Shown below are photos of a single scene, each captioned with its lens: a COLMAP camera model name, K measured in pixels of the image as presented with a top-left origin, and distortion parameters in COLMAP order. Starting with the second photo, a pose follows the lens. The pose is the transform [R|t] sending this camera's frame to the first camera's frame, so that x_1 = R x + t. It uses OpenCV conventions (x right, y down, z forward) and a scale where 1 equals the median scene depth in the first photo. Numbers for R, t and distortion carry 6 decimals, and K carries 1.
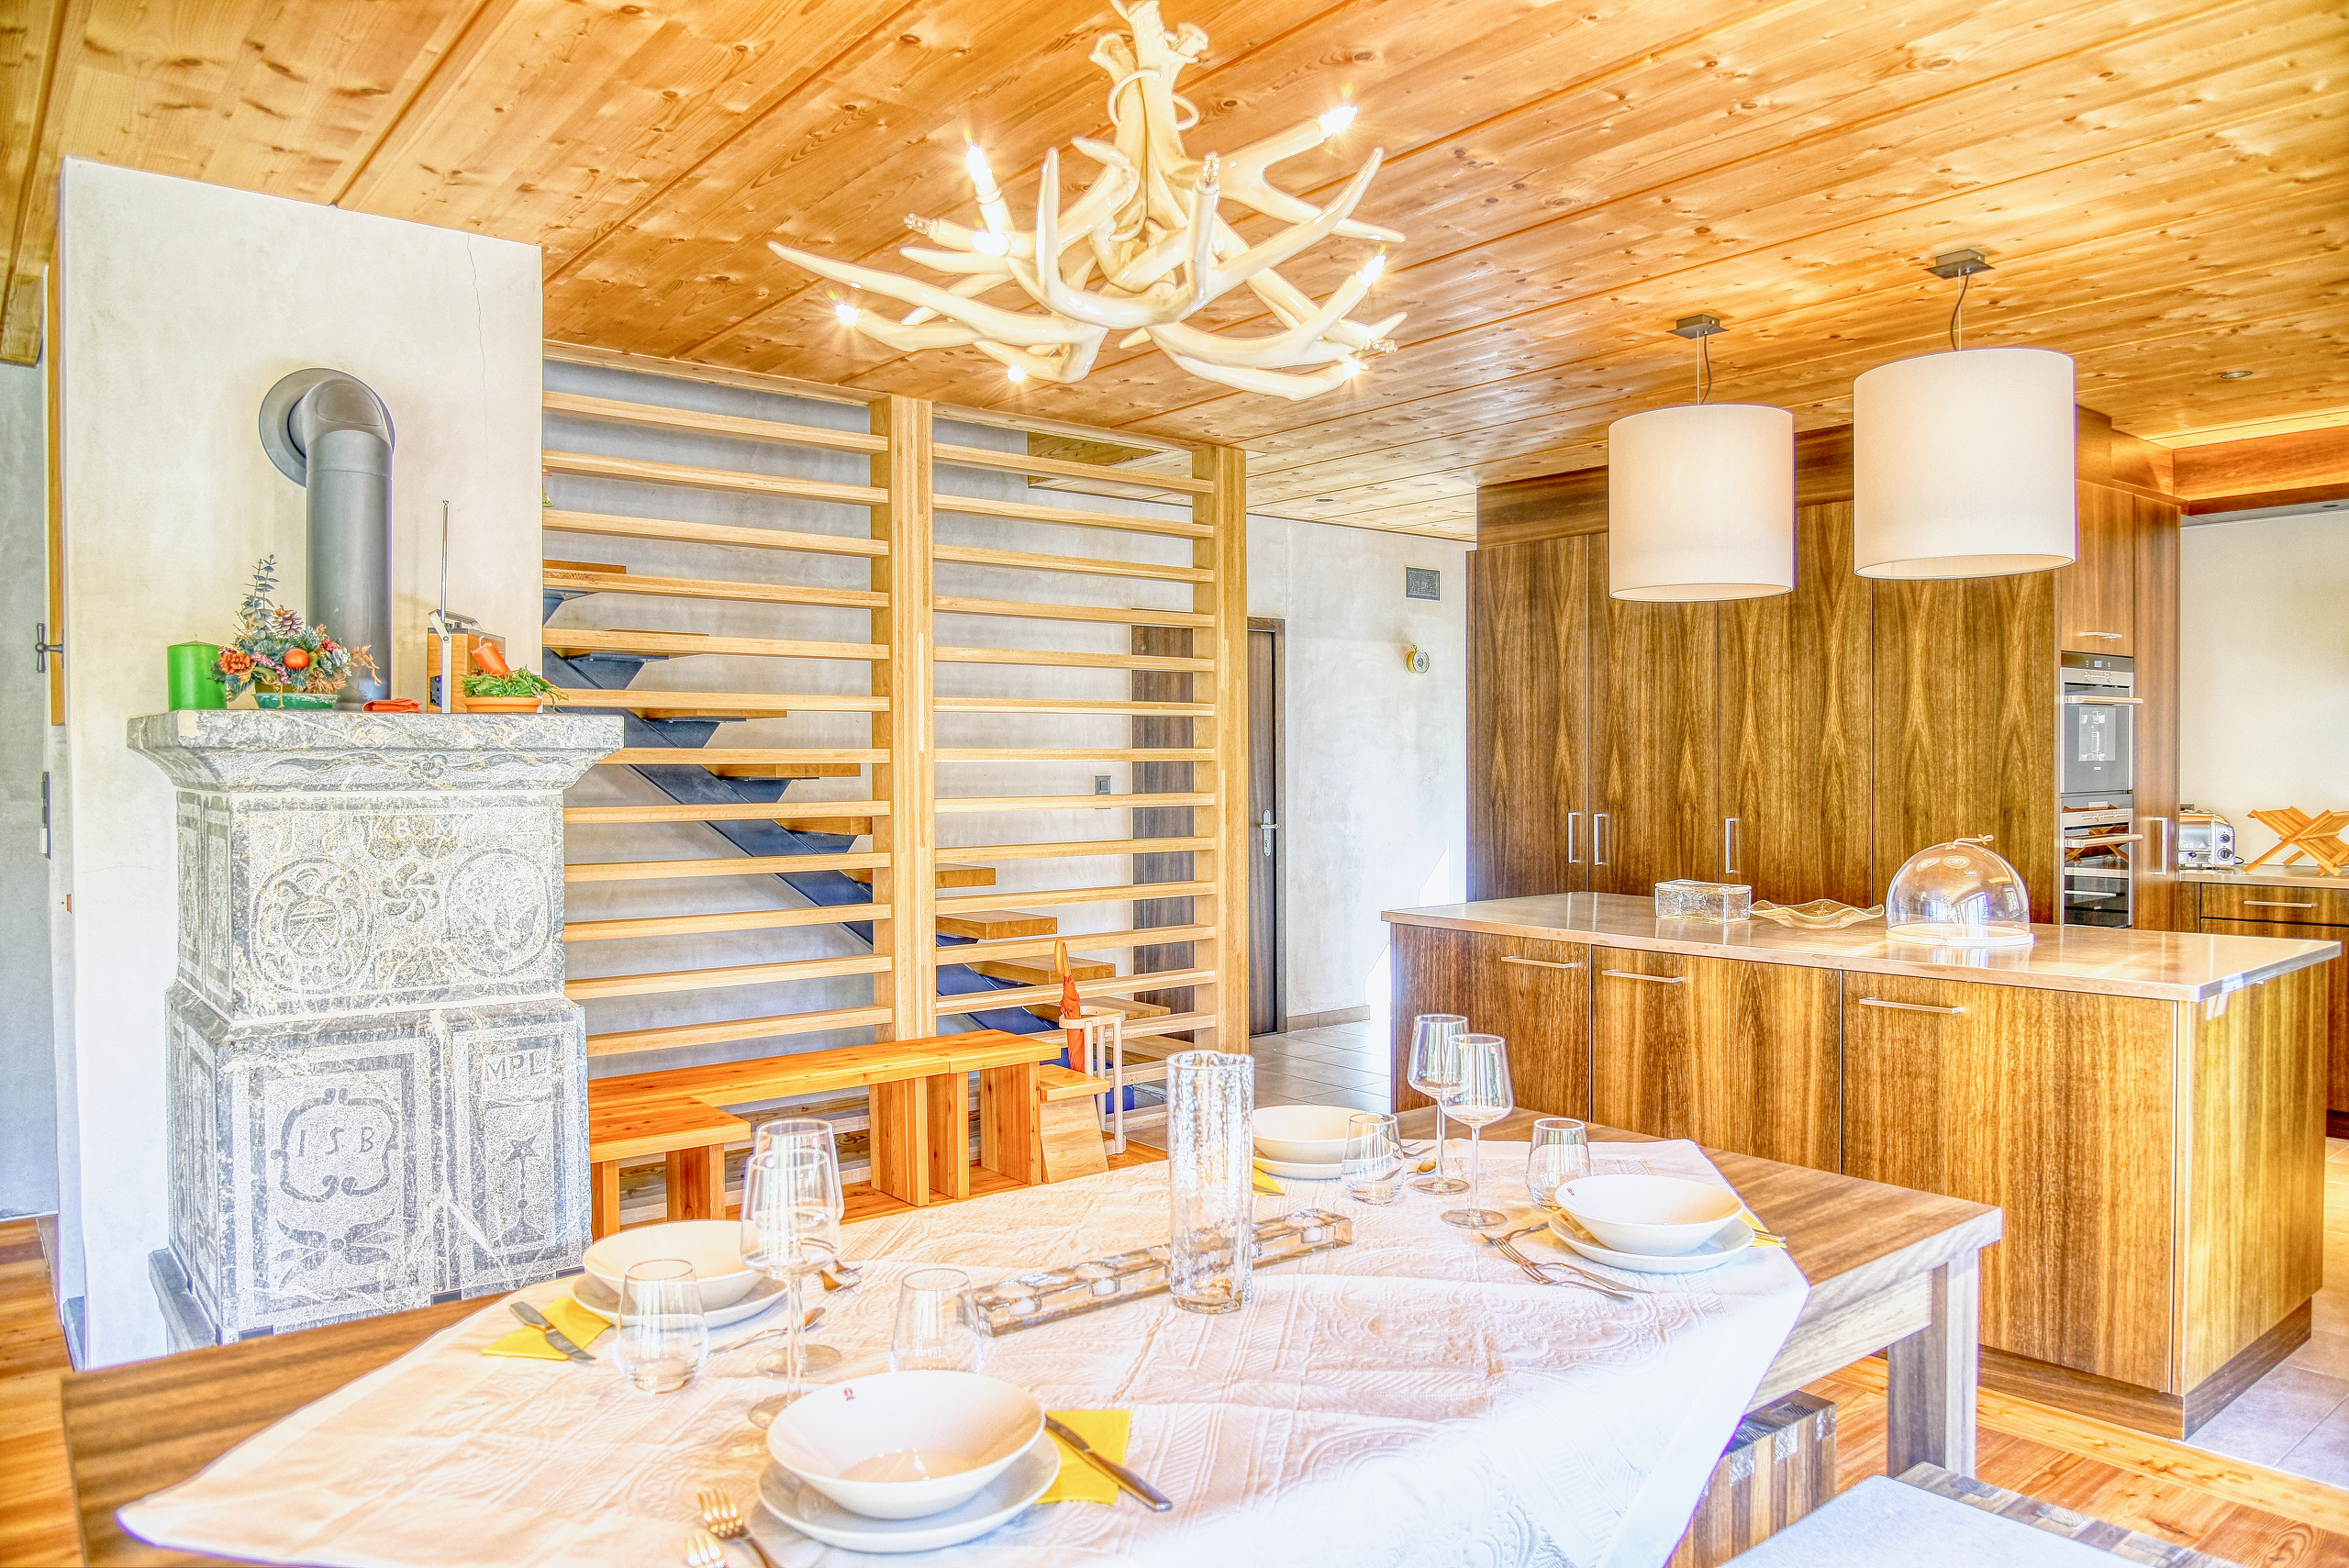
lens RADIAL K [[1583.0, 0, 1176.2], [0, 1583.0, 793.8], [0, 0, 1]] dist [-0.041342, -0.000082]
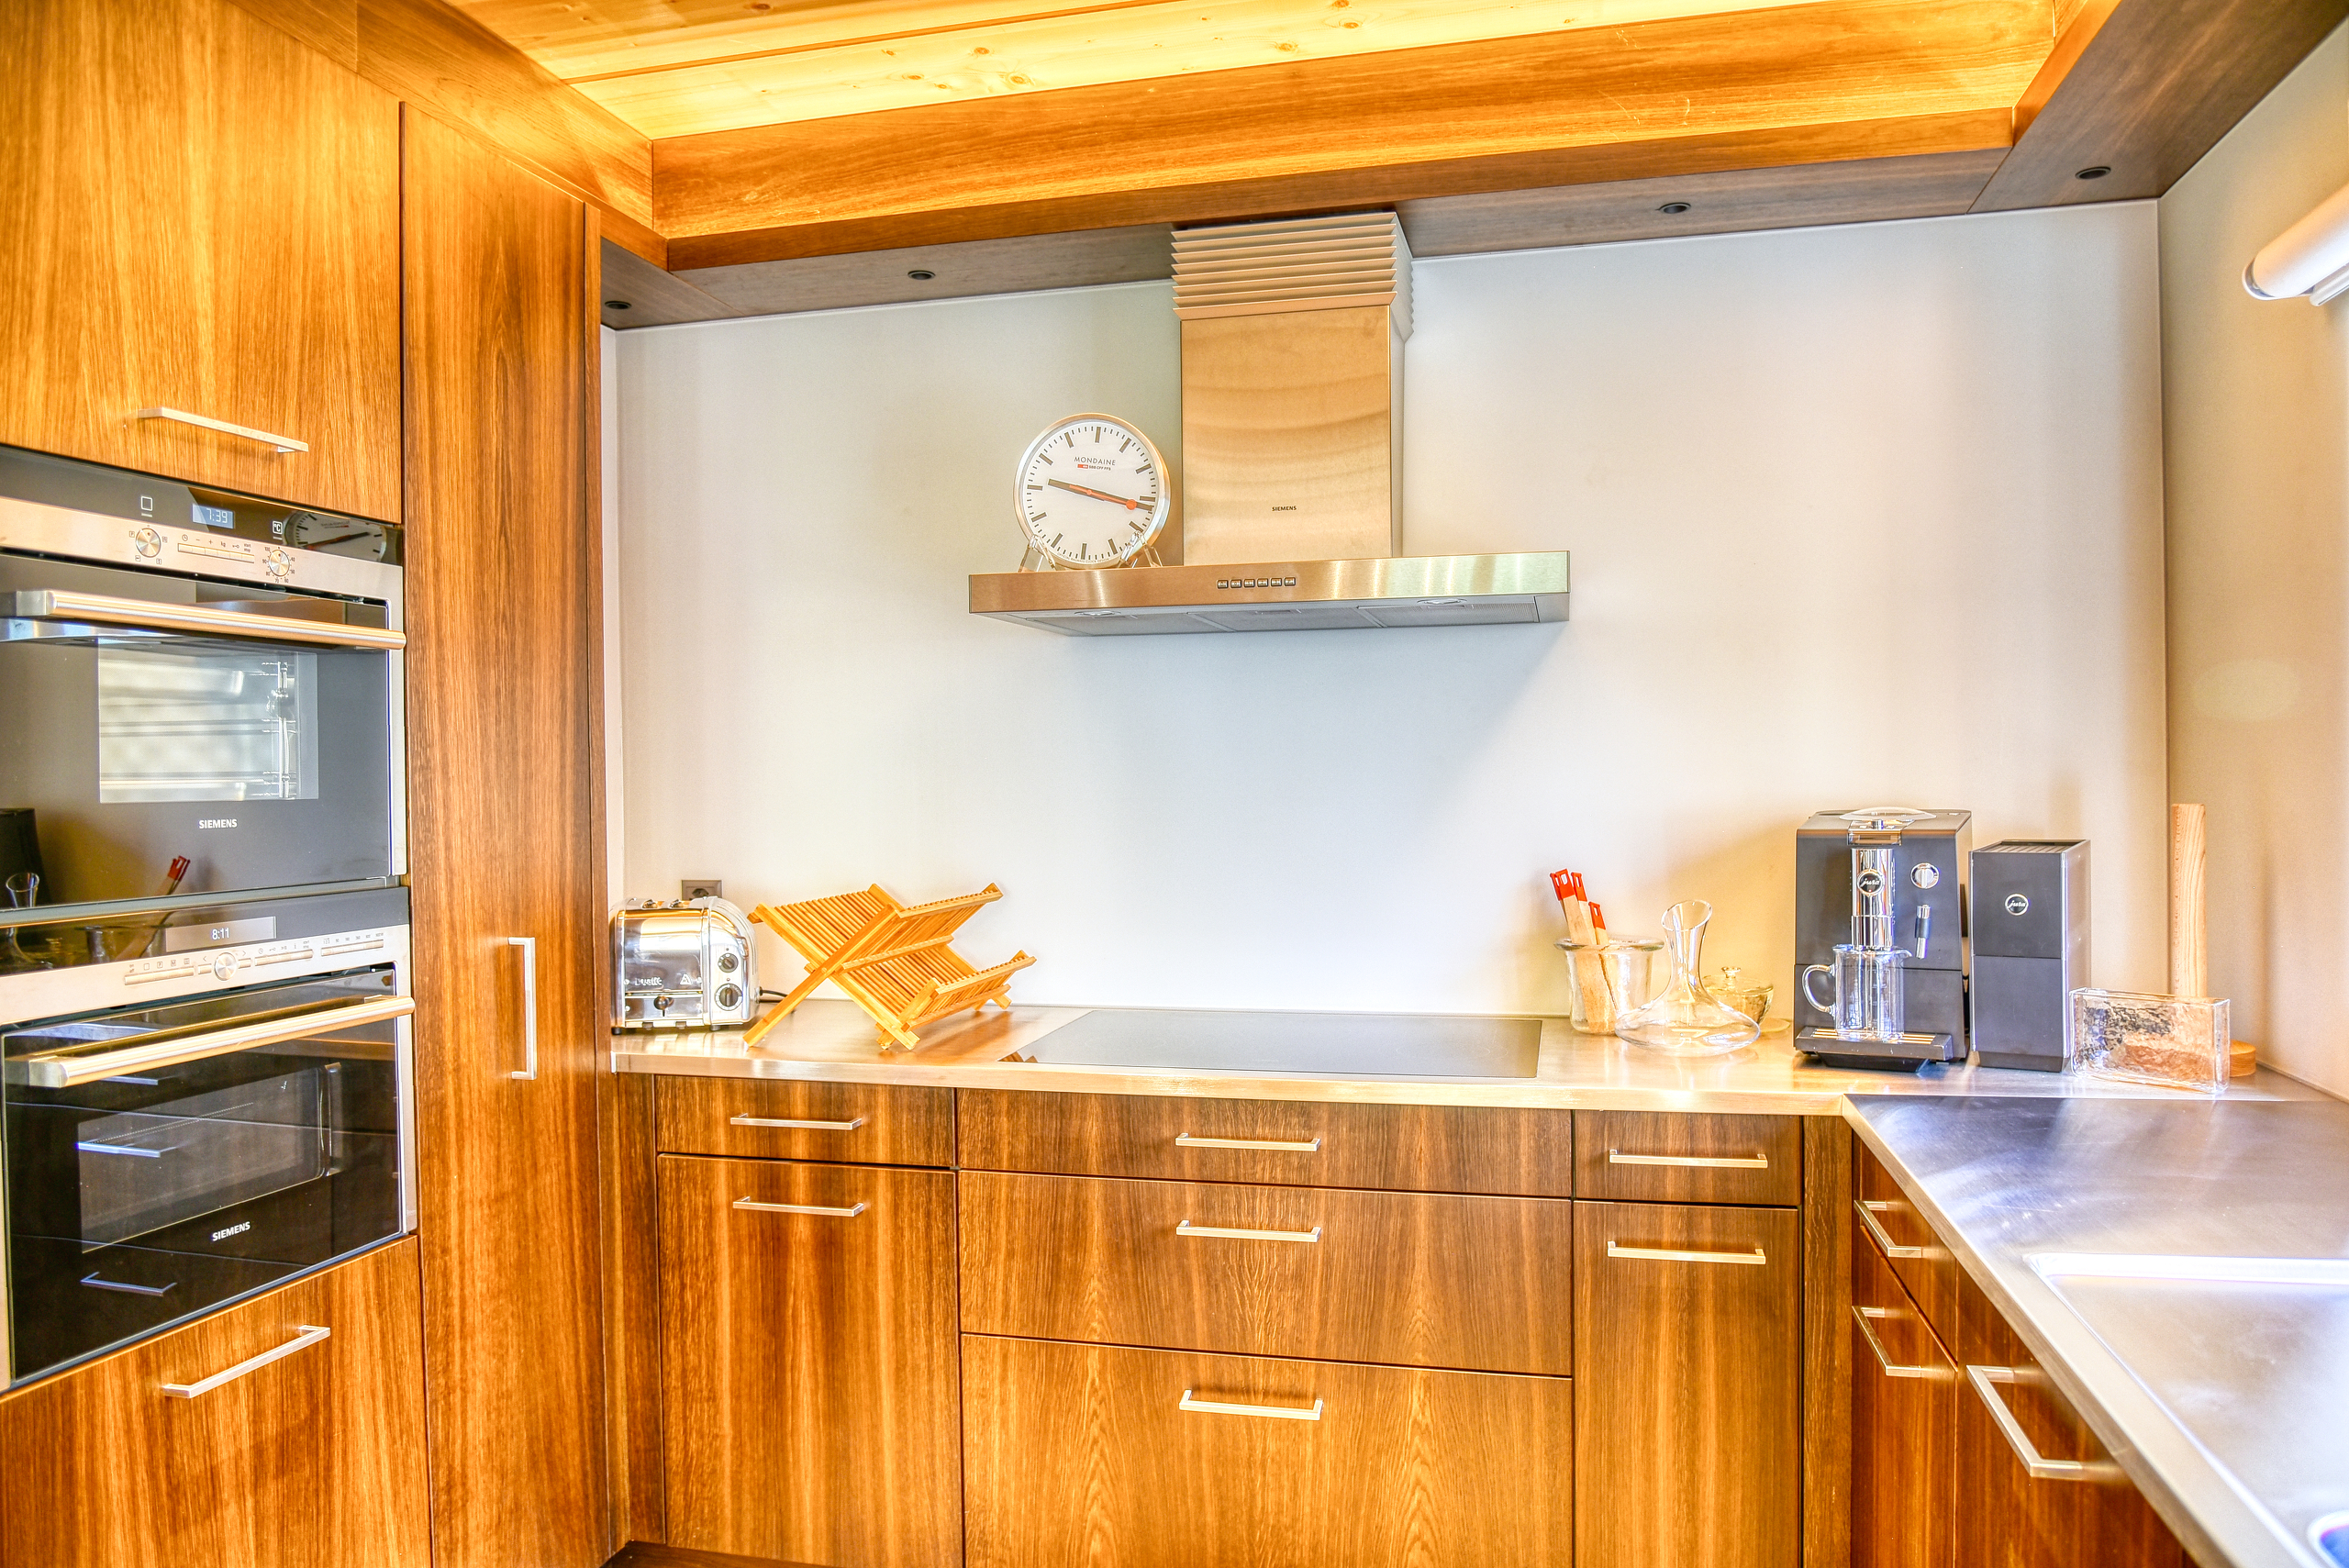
lens RADIAL K [[1583.0, 0, 1176.0], [0, 1583.0, 785.9], [0, 0, 1]] dist [-0.041342, -0.000082]
pose [[0.797473, -0.004408, 0.603339, 0.516893], [0.014542, 0.999823, -0.011916, -0.017206], [-0.603180, 0.018277, 0.797396, 0.564564]]
